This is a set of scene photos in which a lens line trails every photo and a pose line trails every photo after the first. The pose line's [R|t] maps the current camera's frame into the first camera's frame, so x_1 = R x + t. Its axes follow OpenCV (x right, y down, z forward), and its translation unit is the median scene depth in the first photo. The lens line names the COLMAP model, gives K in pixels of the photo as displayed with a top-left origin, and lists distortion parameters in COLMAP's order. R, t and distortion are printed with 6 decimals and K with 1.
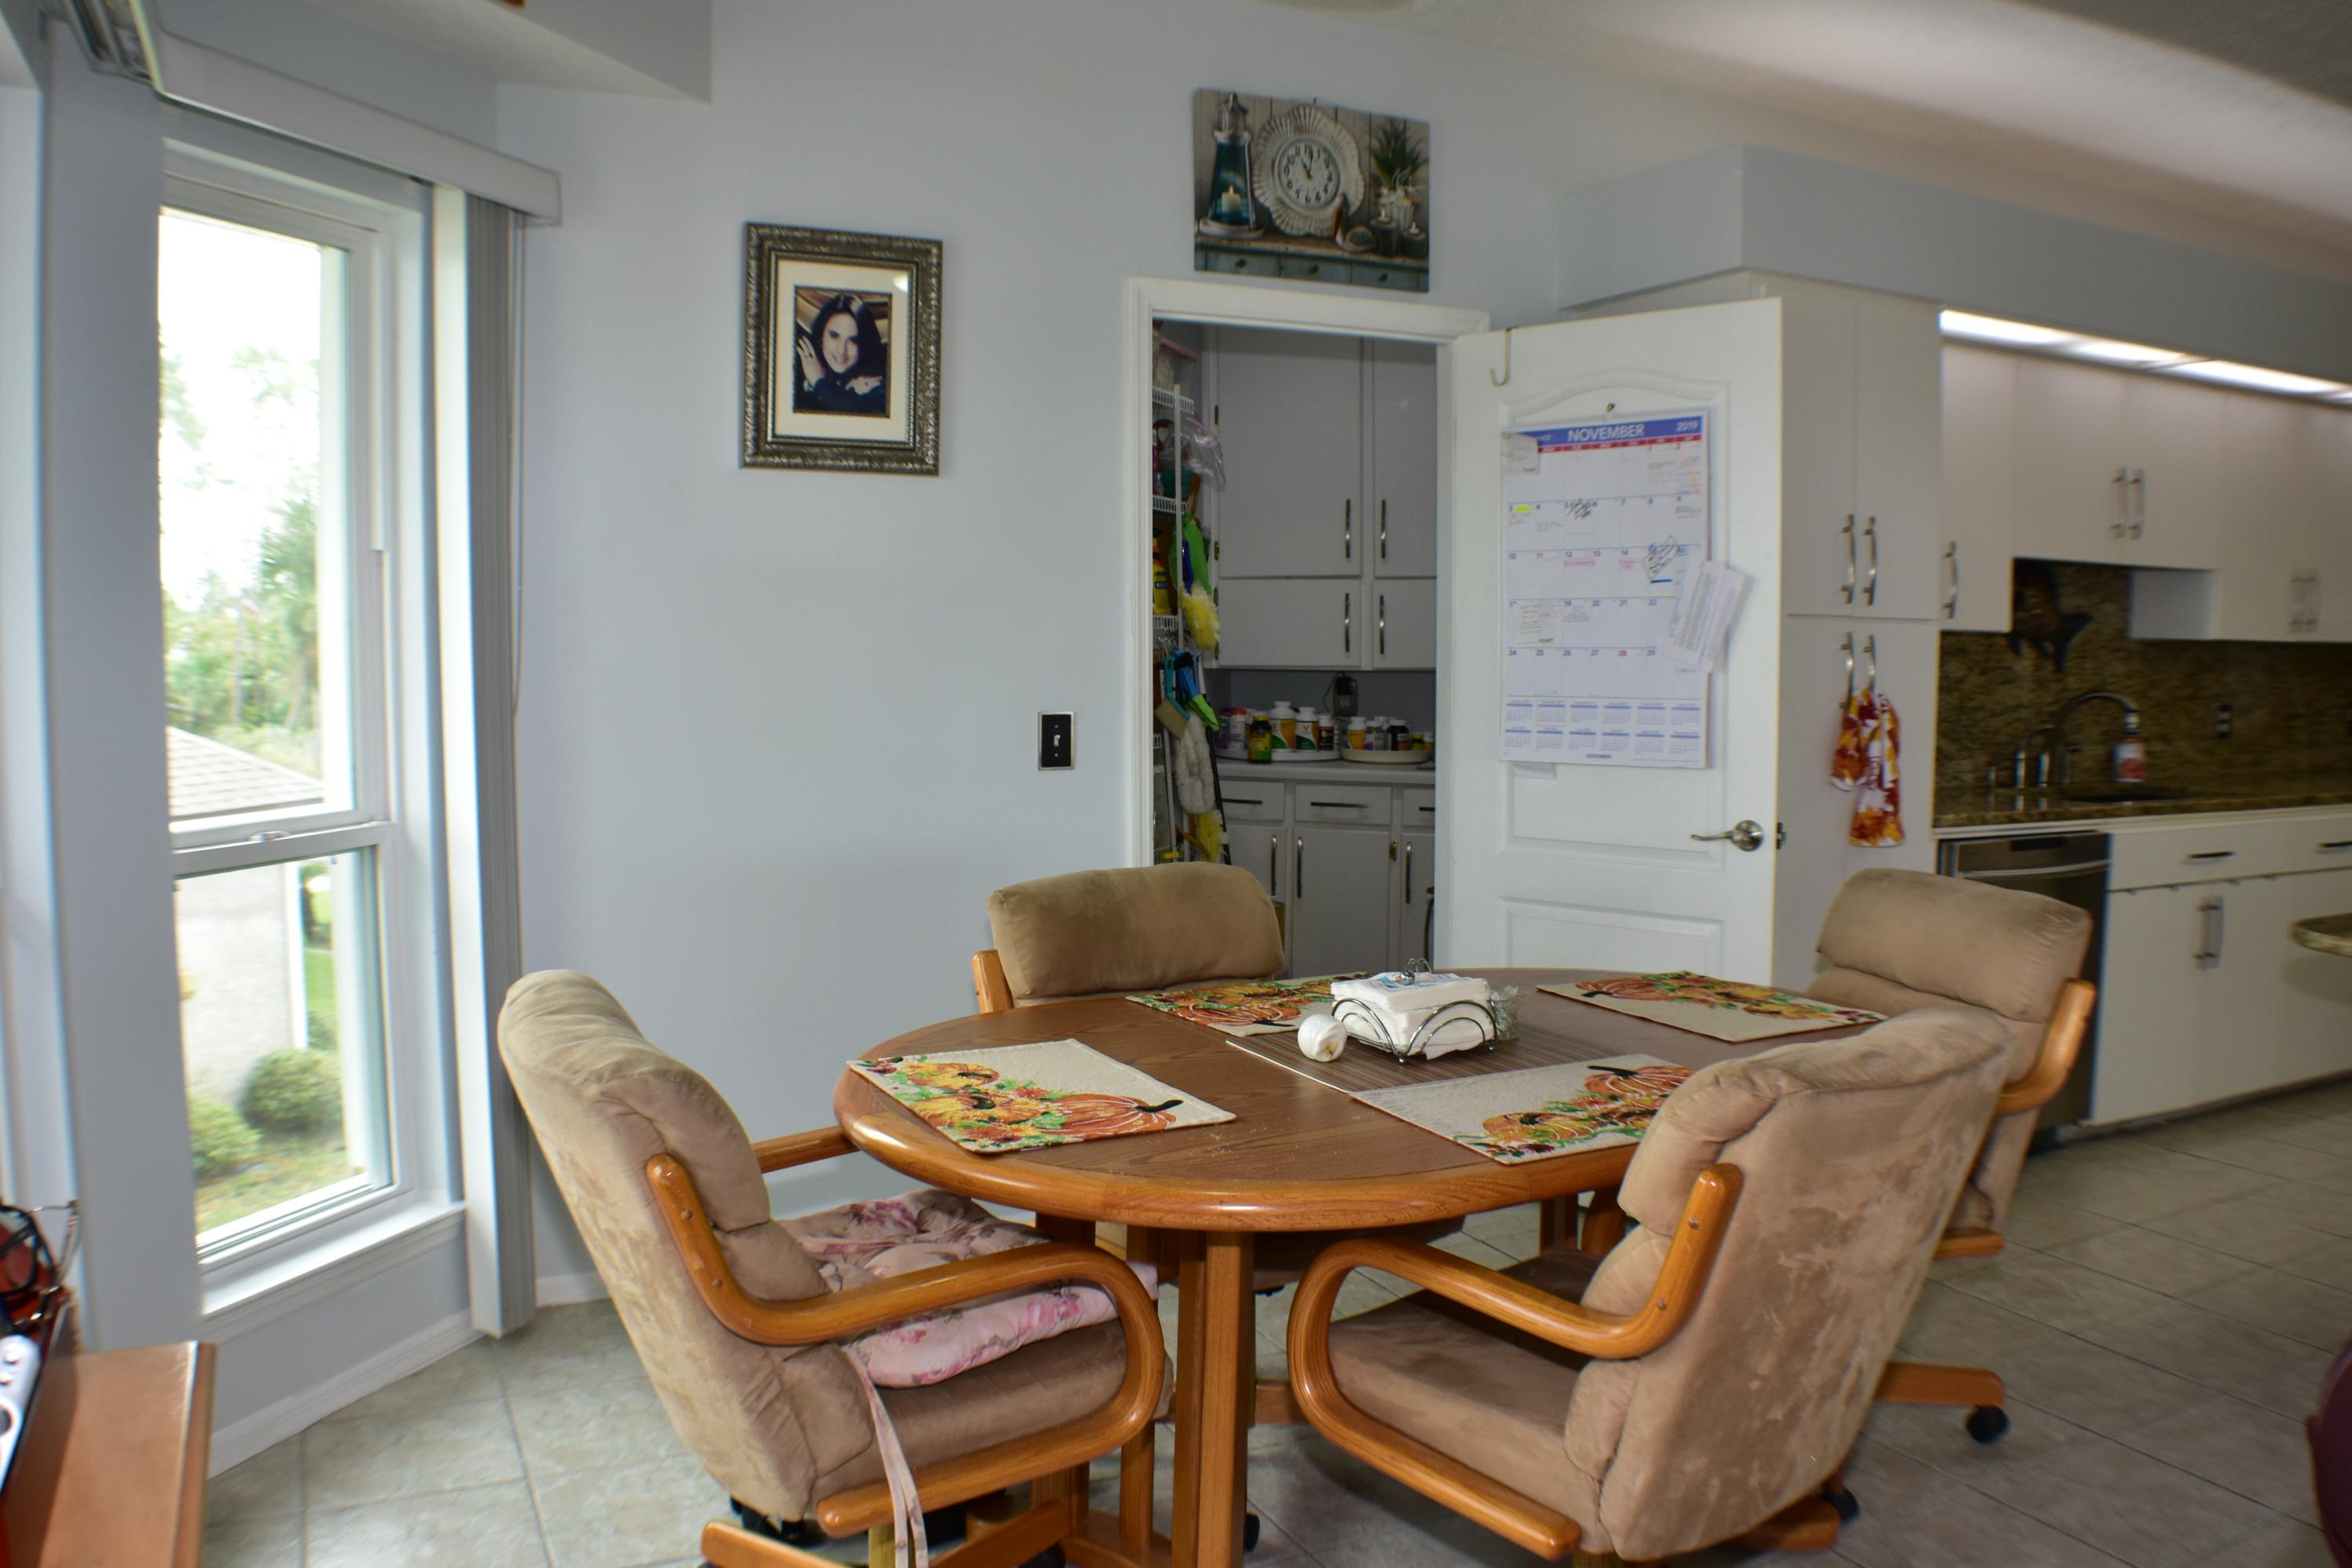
lens RADIAL K [[1821.5, 0, 1176.0], [0, 1821.5, 784.0], [0, 0, 1]] dist [-0.170078, 0.055942]
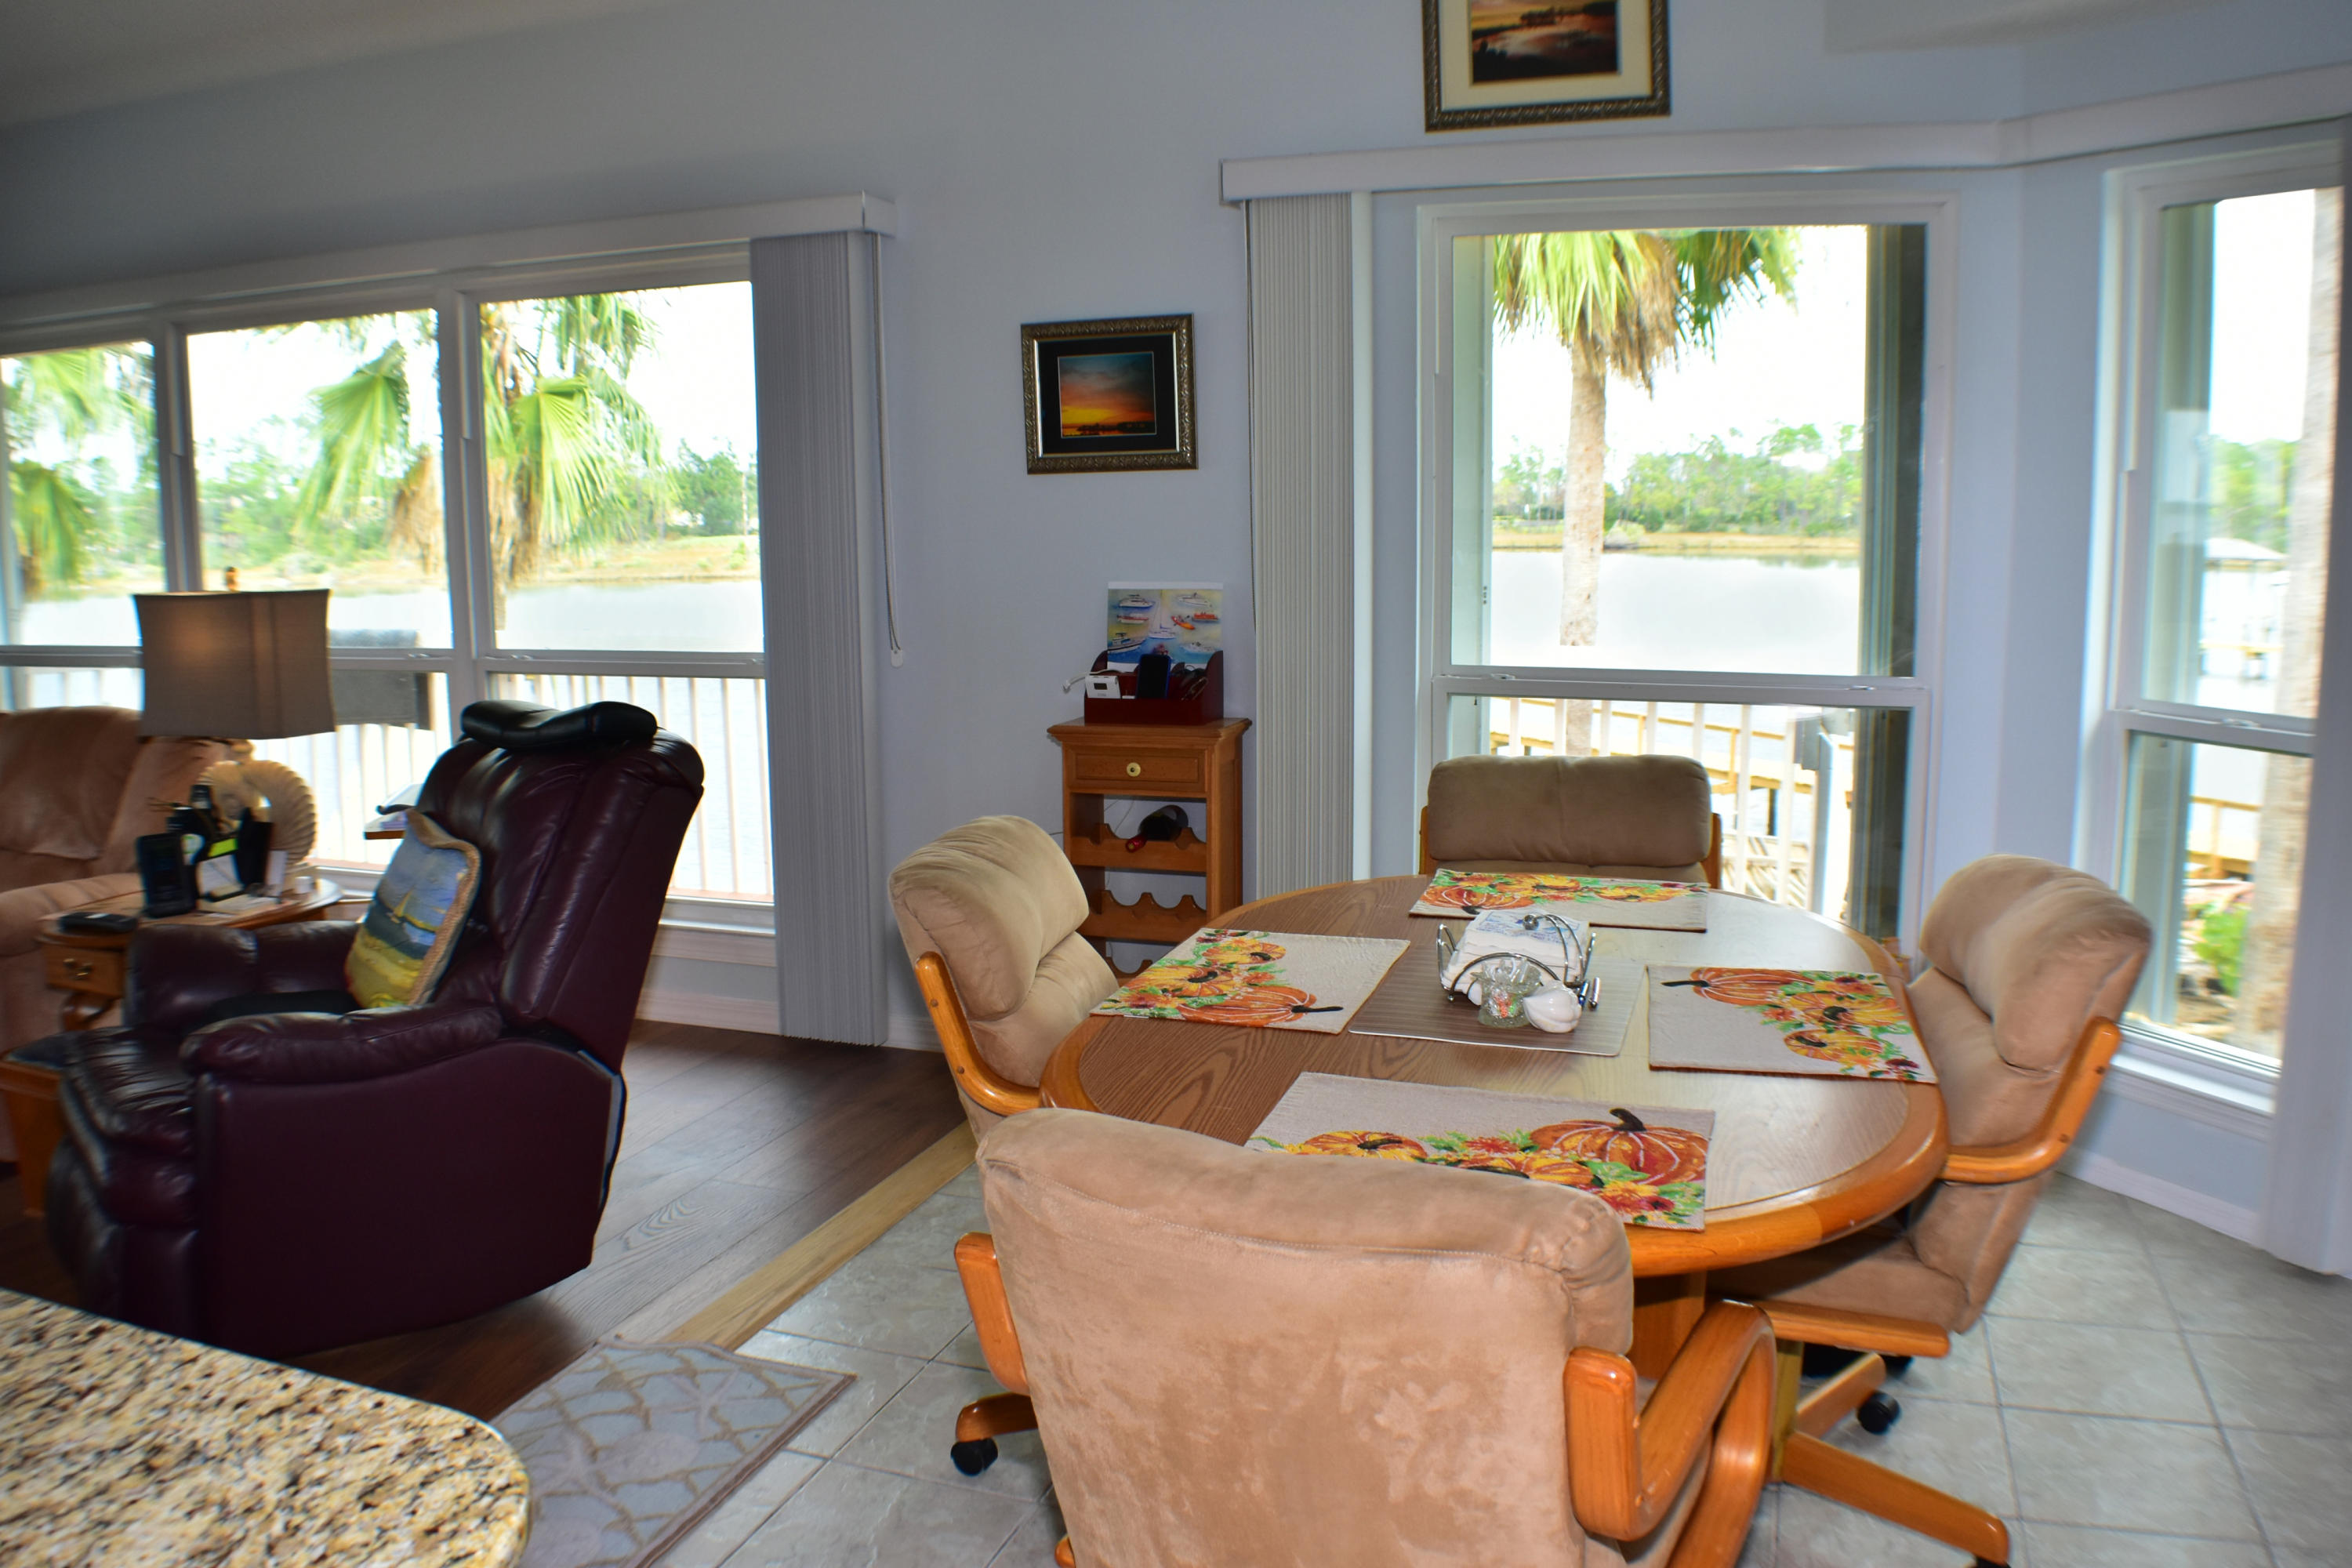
lens RADIAL K [[1821.5, 0, 1176.0], [0, 1821.5, 784.0], [0, 0, 1]] dist [-0.170078, 0.055942]
pose [[-0.711363, 0.109714, -0.694209, 0.453485], [-0.051242, 0.977015, 0.206918, -0.075319], [0.700954, 0.182767, -0.689390, 0.749777]]
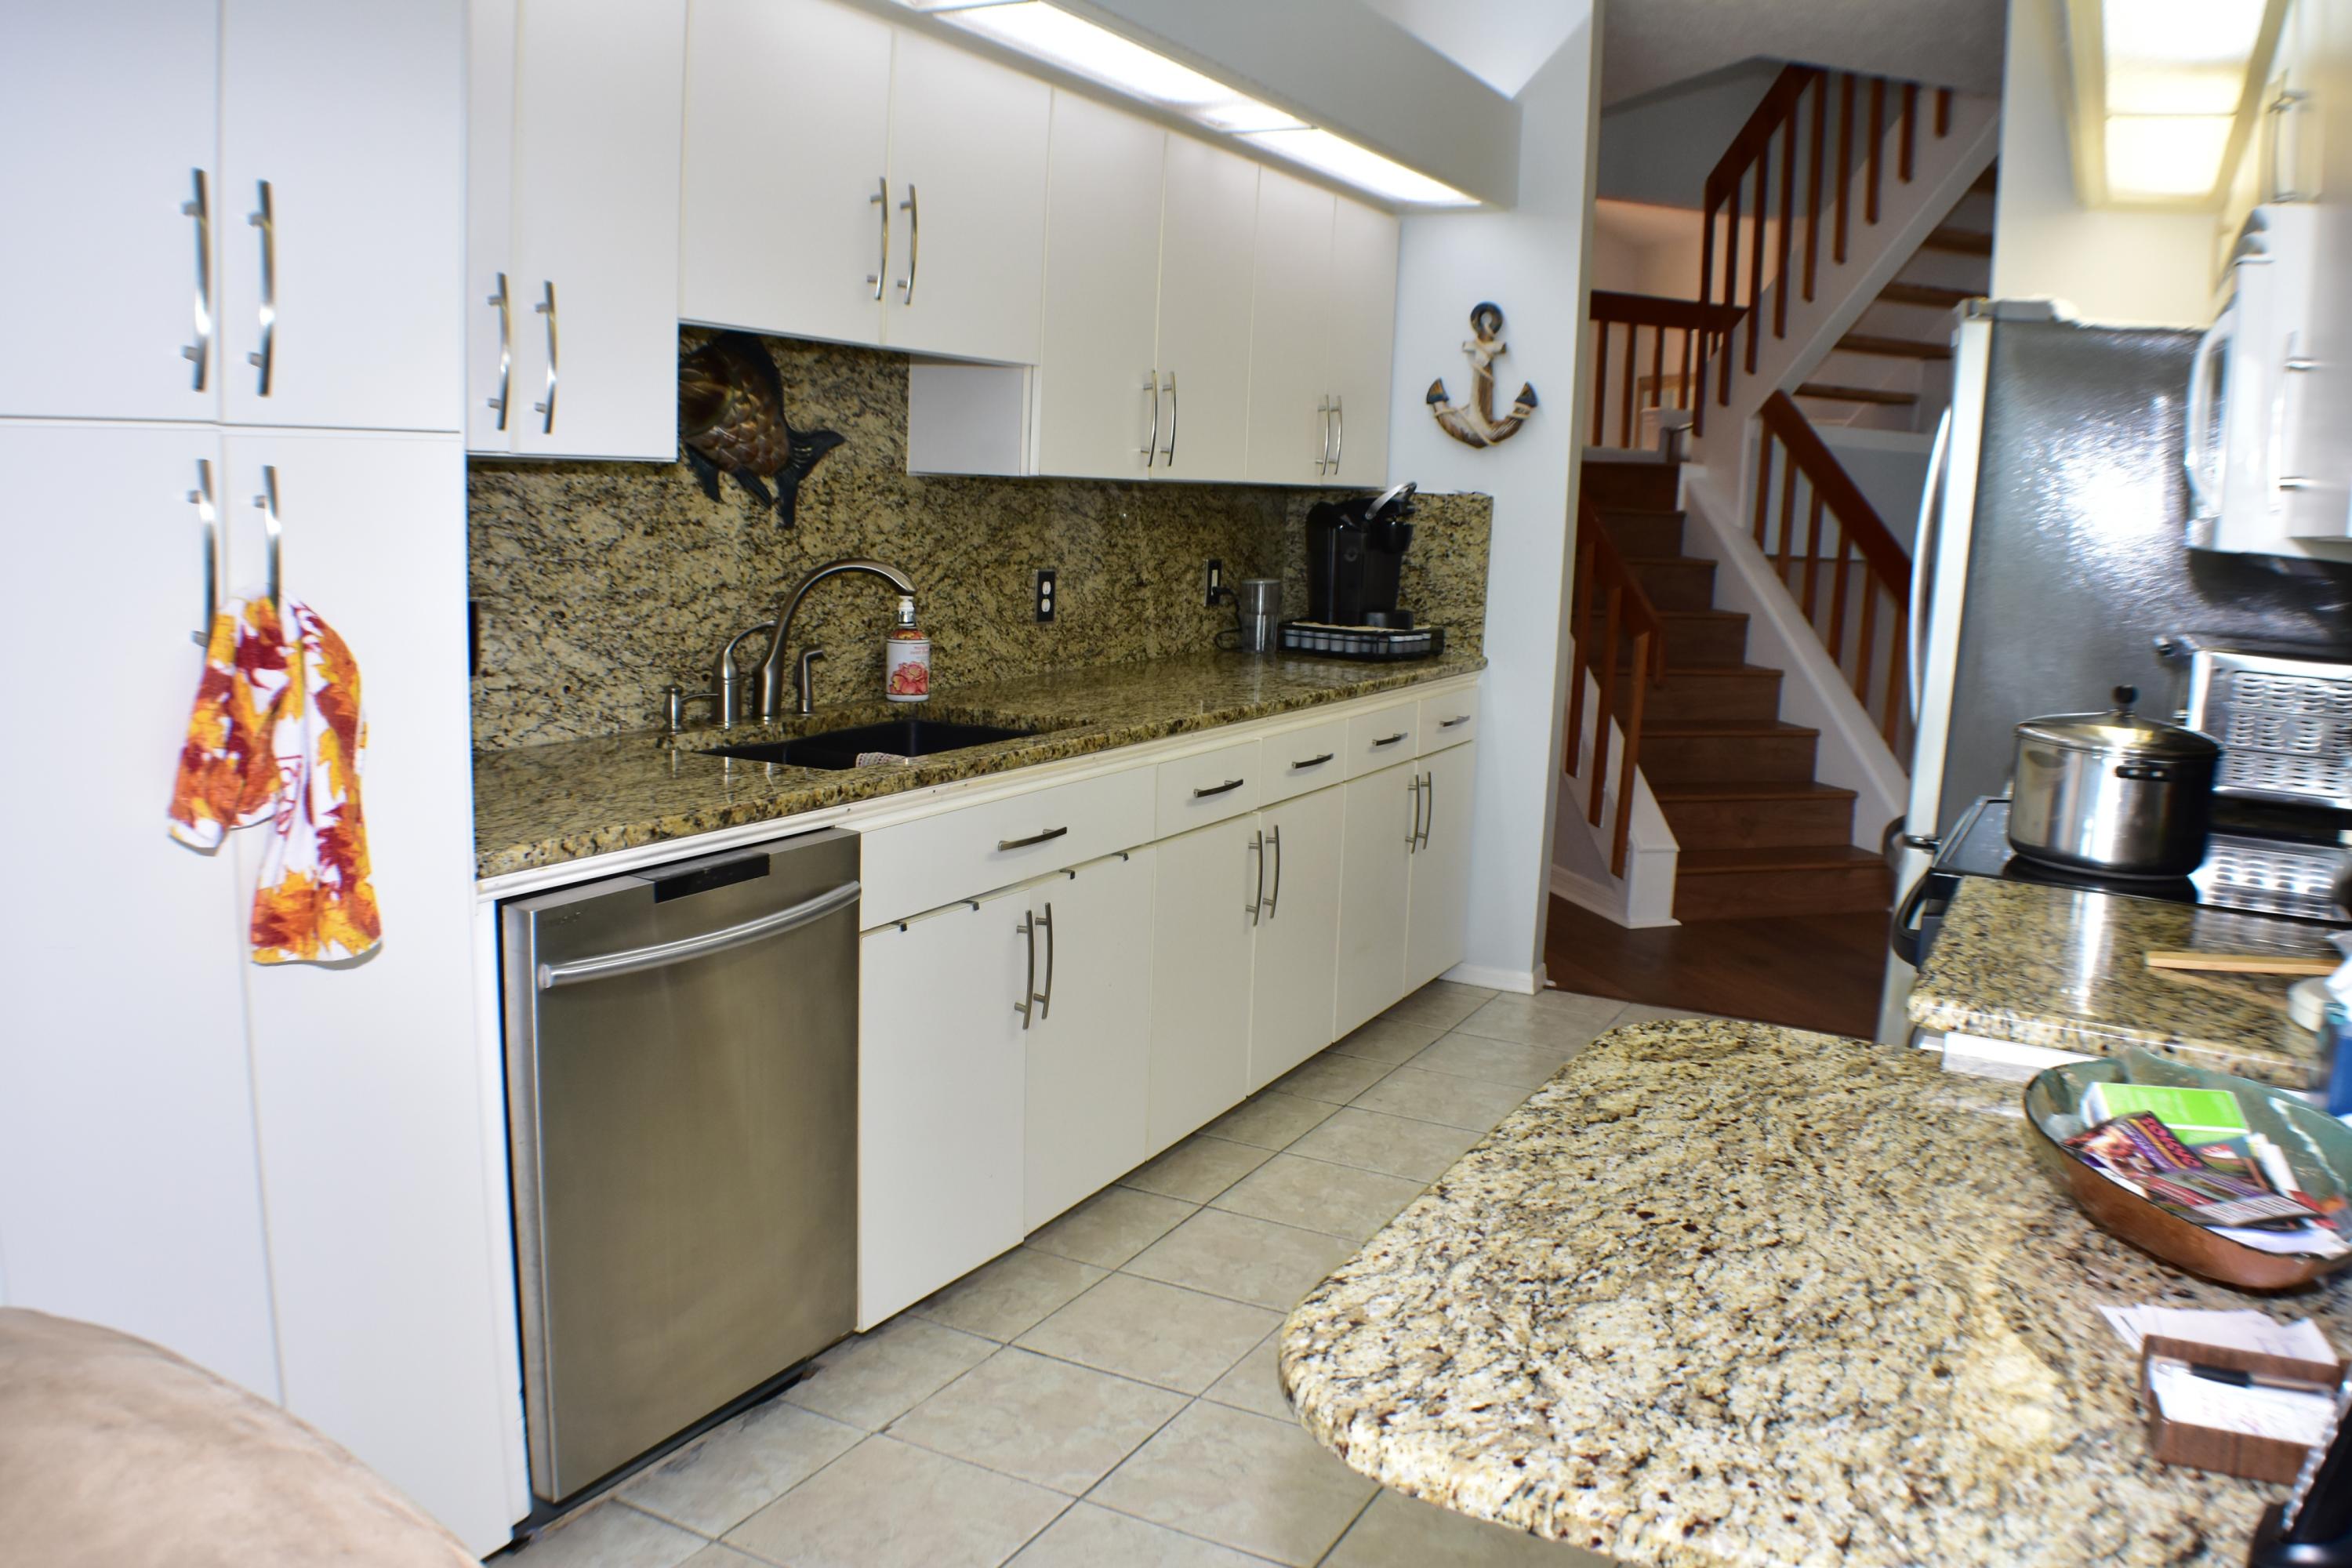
lens RADIAL K [[1821.5, 0, 1176.0], [0, 1821.5, 784.0], [0, 0, 1]] dist [-0.170078, 0.055942]
pose [[0.813252, -0.071836, 0.577461, 0.256187], [0.017124, 0.994876, 0.099646, -0.036868], [-0.581660, -0.071148, 0.810314, 0.425266]]
